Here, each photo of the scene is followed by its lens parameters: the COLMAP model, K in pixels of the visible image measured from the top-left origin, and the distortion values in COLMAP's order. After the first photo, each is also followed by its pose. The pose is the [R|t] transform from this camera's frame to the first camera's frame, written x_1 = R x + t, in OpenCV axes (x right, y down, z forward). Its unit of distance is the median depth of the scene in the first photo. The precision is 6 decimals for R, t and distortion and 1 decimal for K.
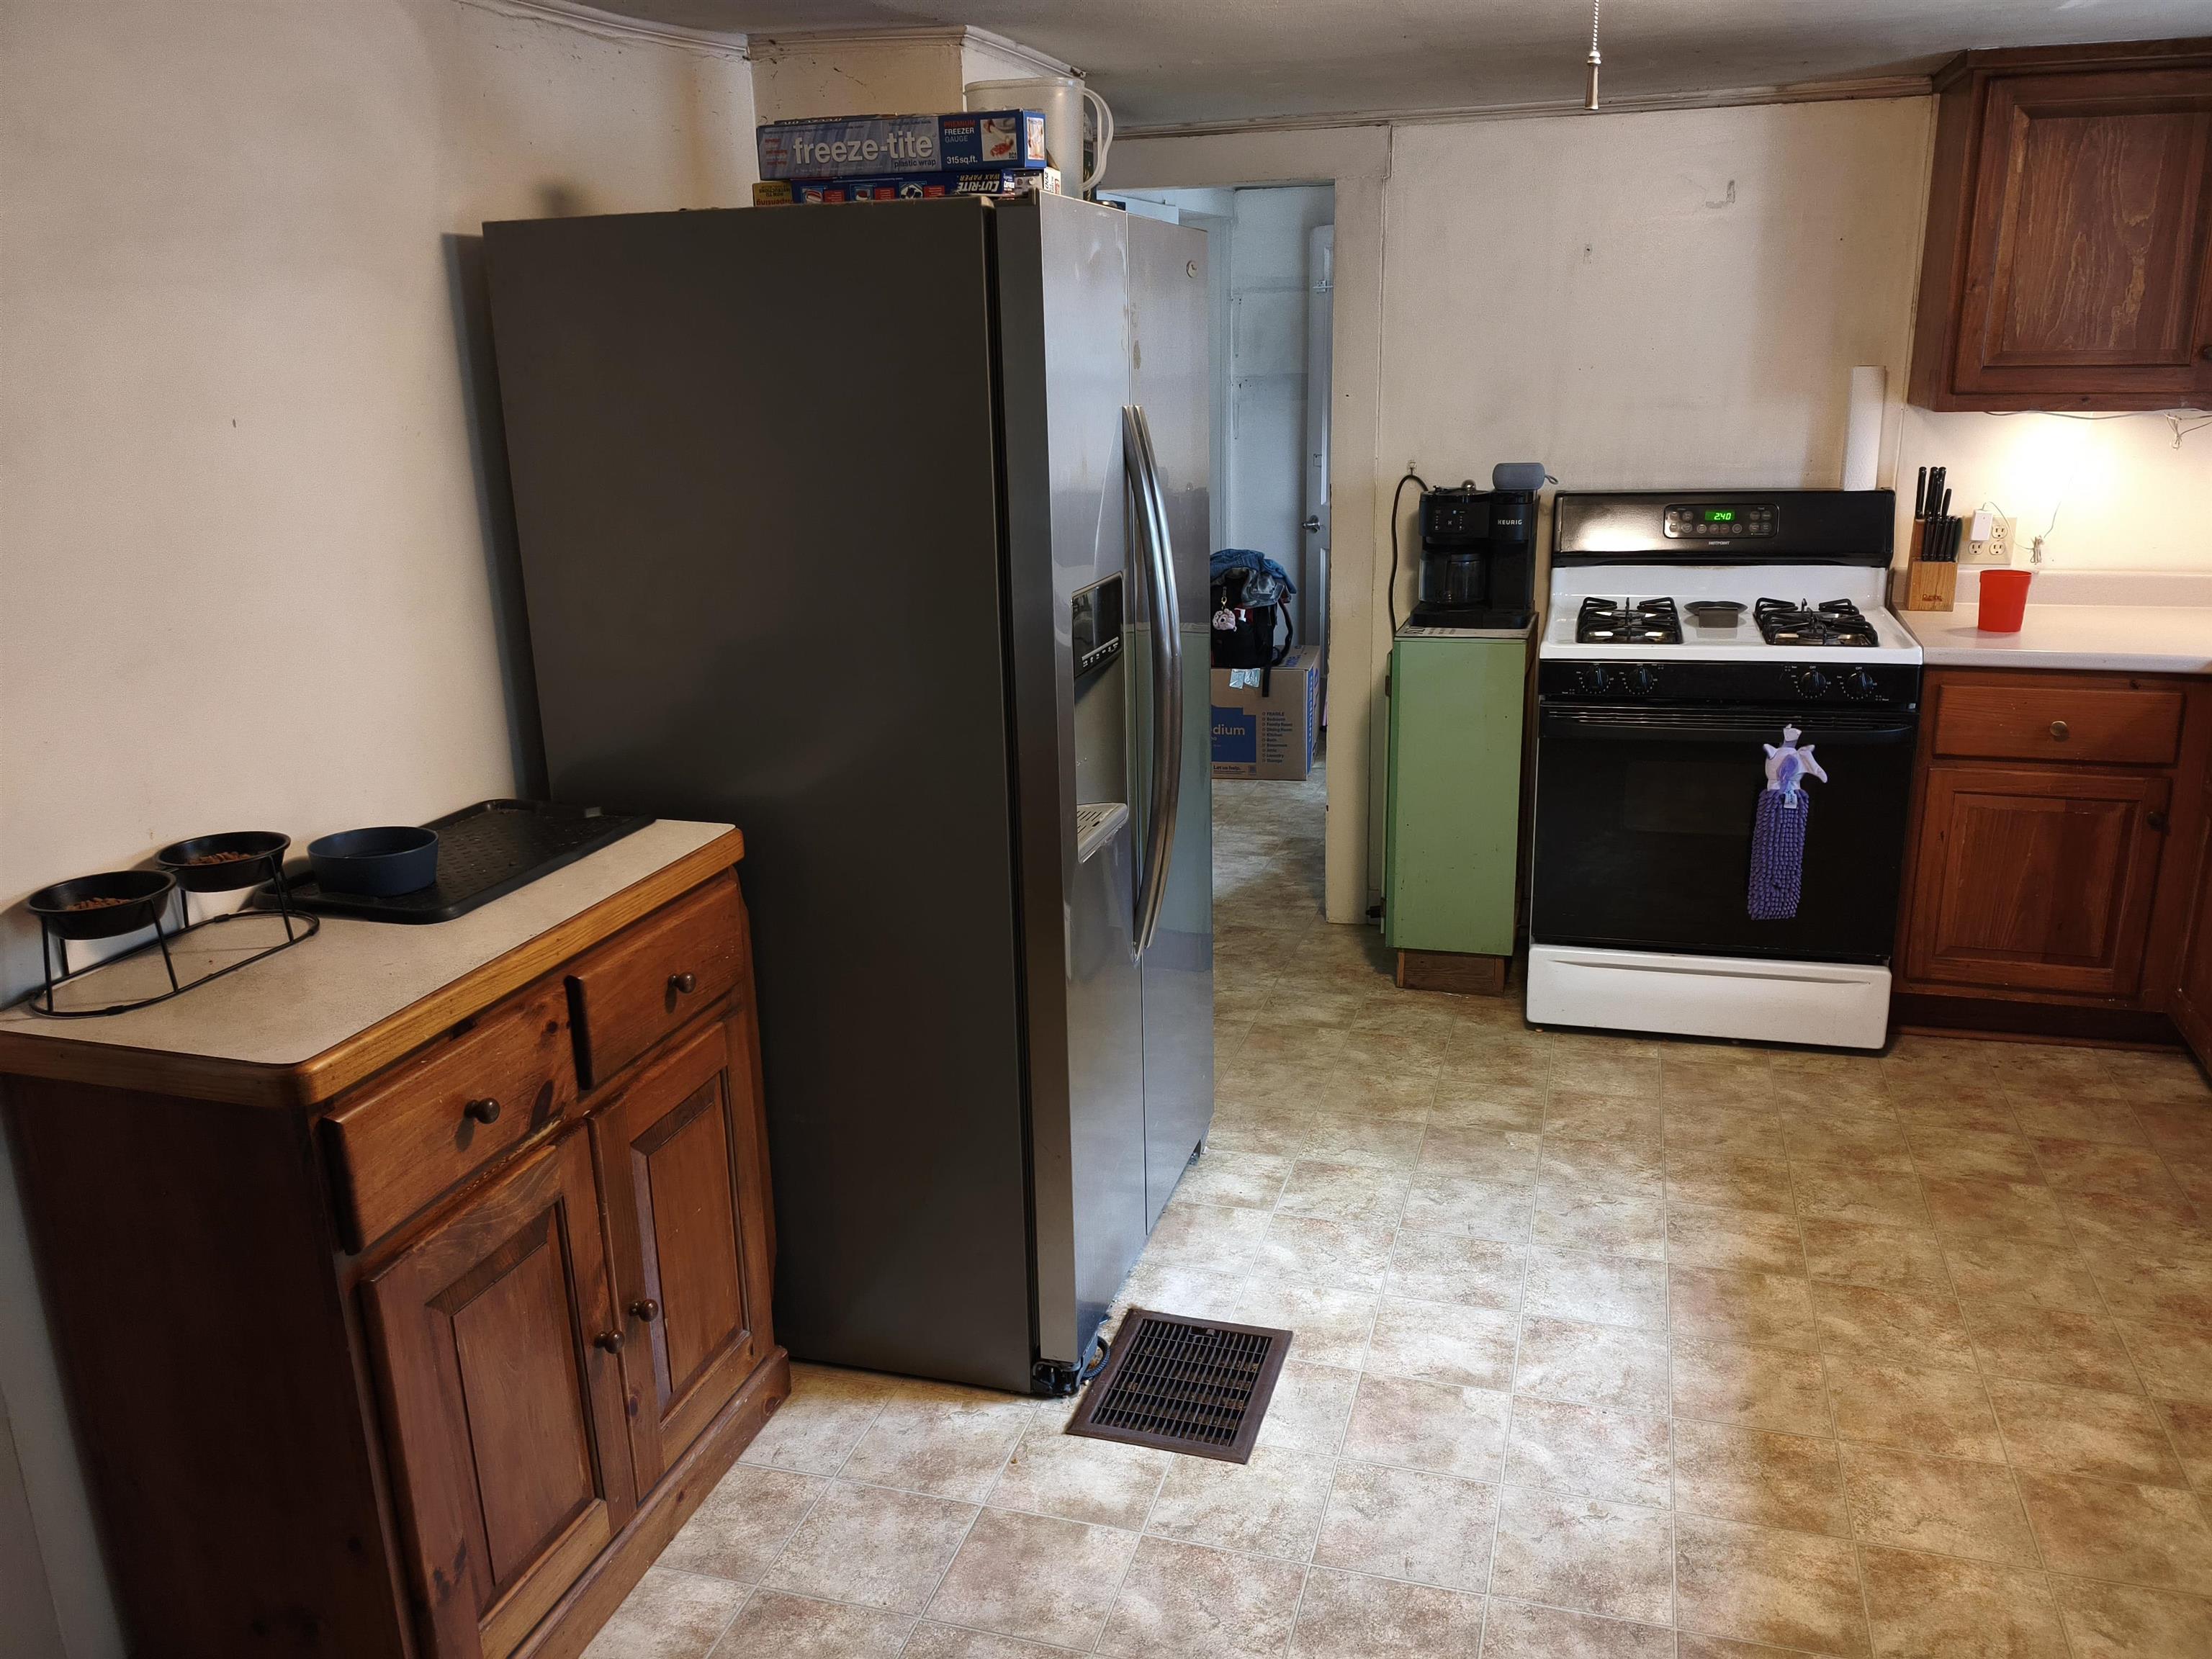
lens RADIAL K [[1698.7, 0, 1106.0], [0, 1698.7, 832.7], [0, 0, 1]] dist [0.072493, -0.139602]
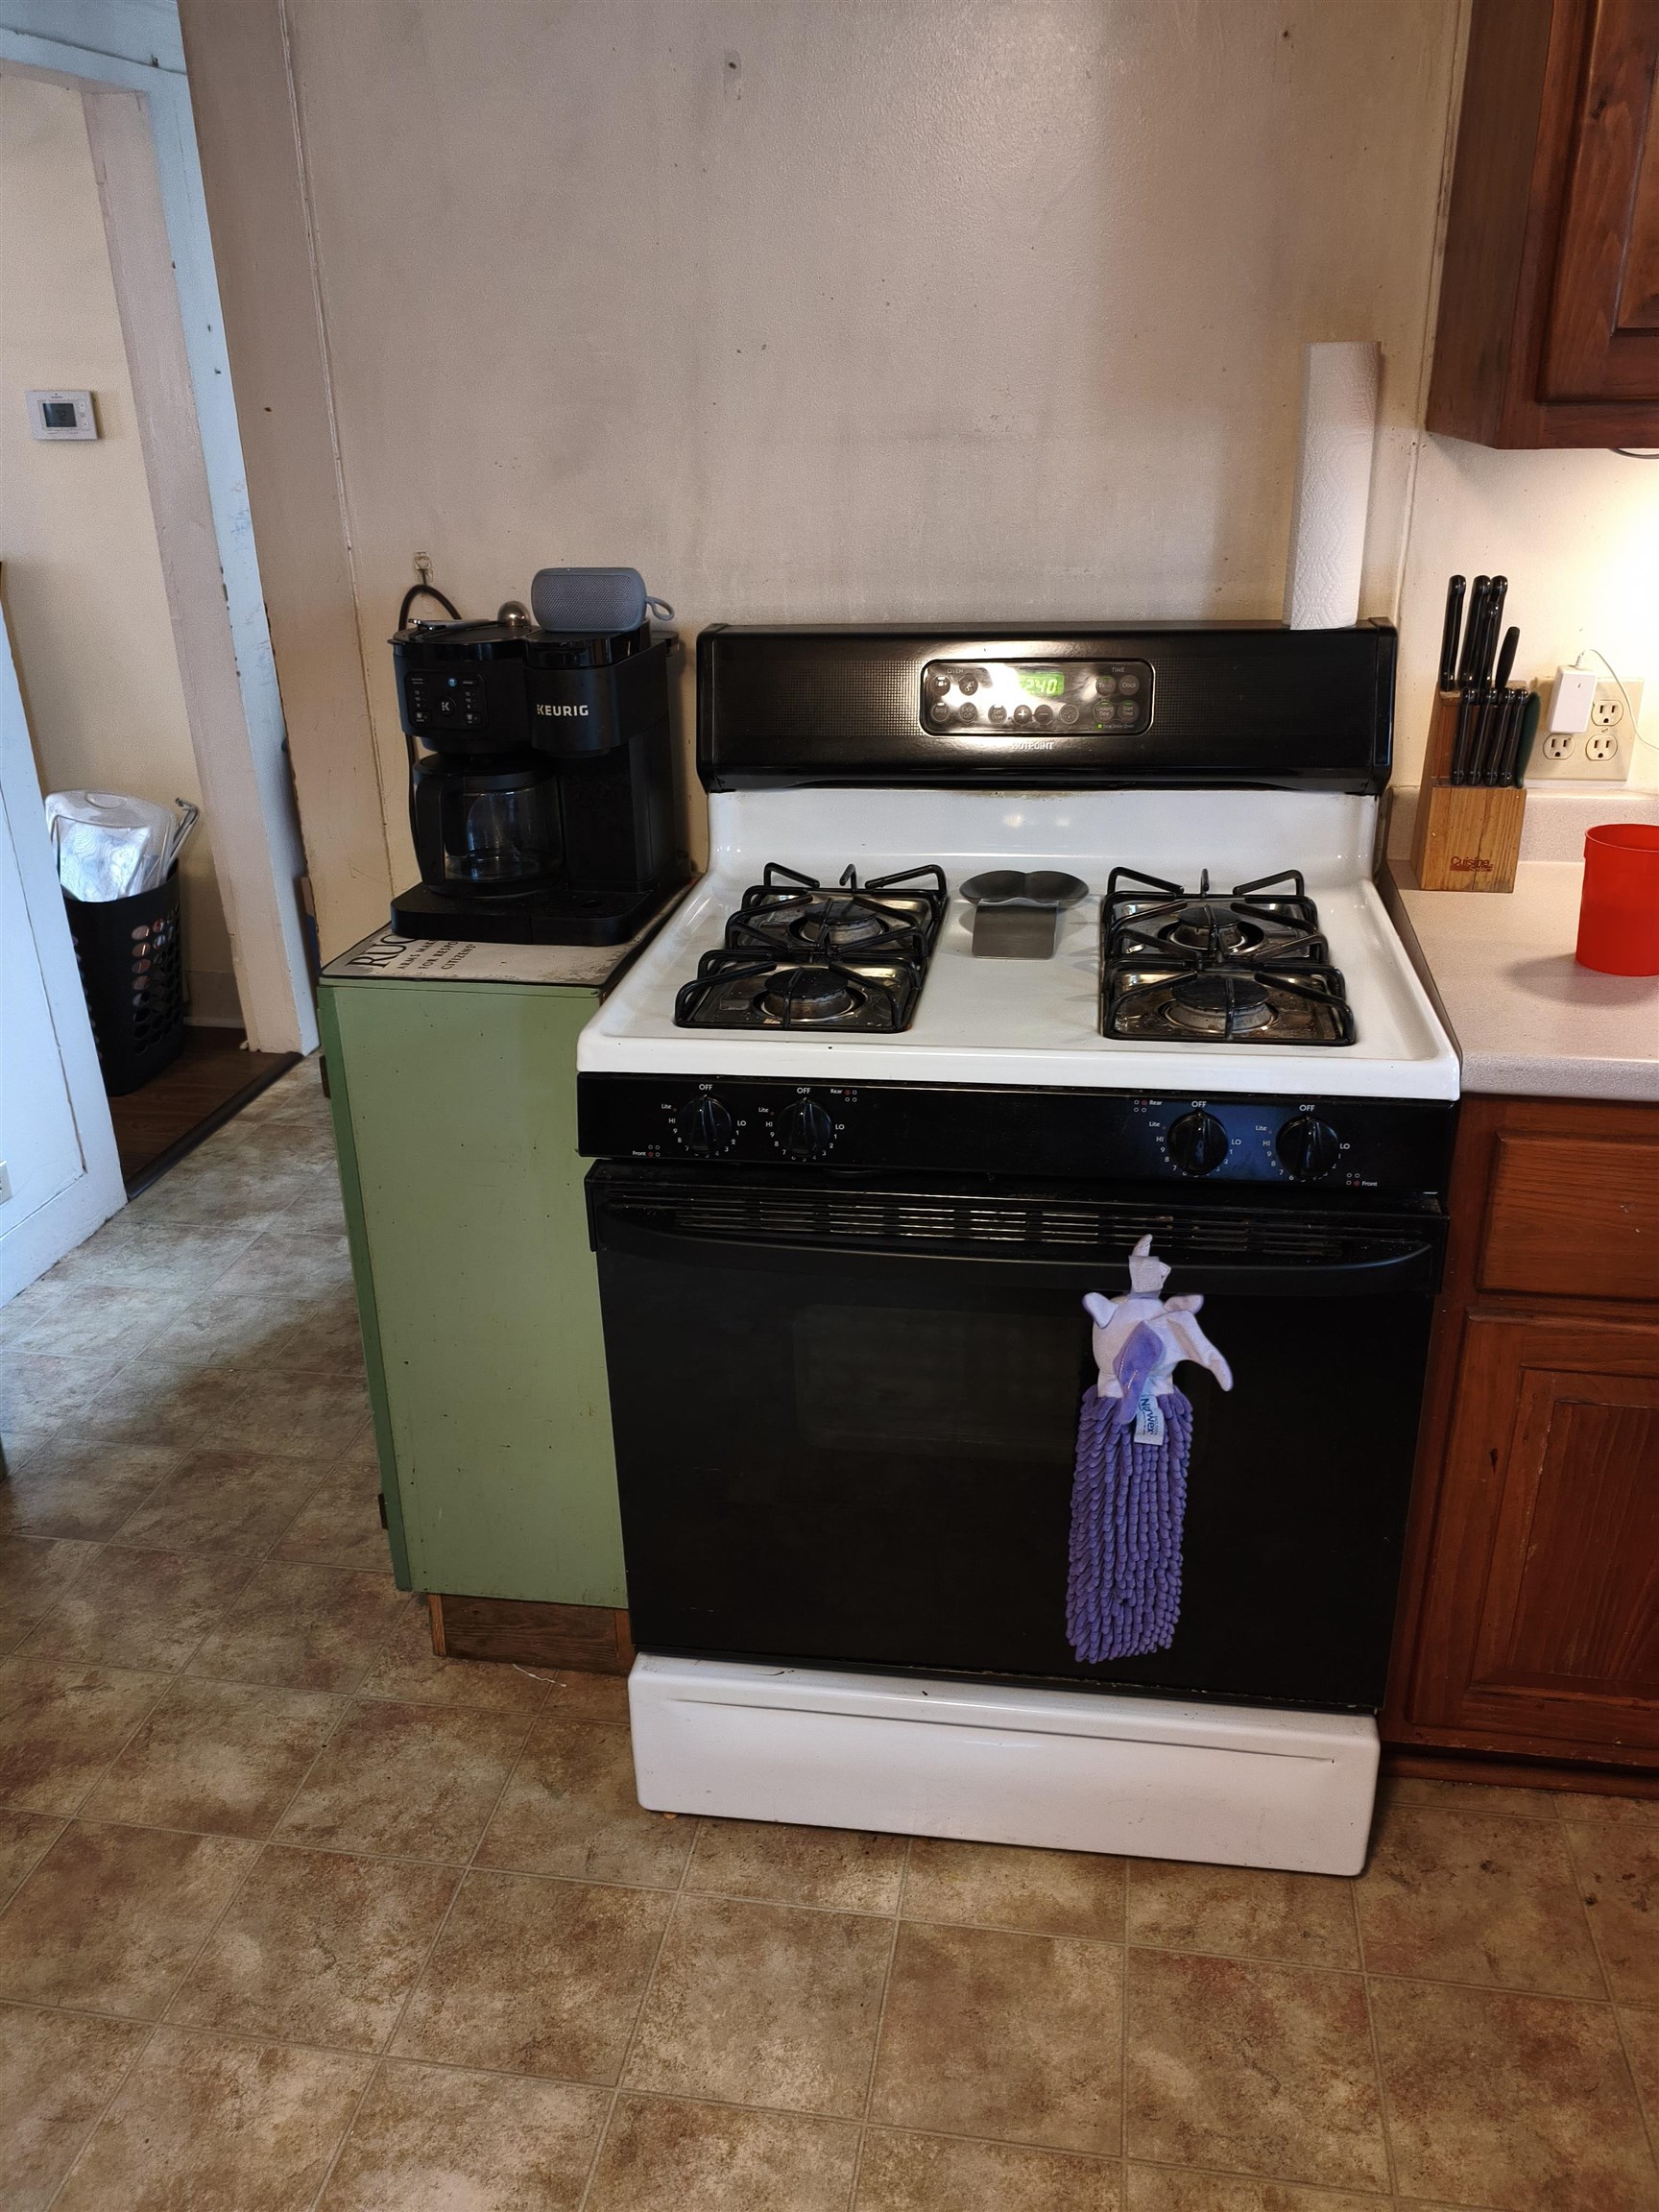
lens RADIAL K [[1698.7, 0, 834.2], [0, 1698.7, 1100.4], [0, 0, 1]] dist [0.072493, -0.139602]
pose [[0.992604, -0.045826, 0.112416, 0.279219], [0.031624, 0.991650, 0.125017, -0.150064], [-0.117206, -0.120538, 0.985765, 0.606923]]
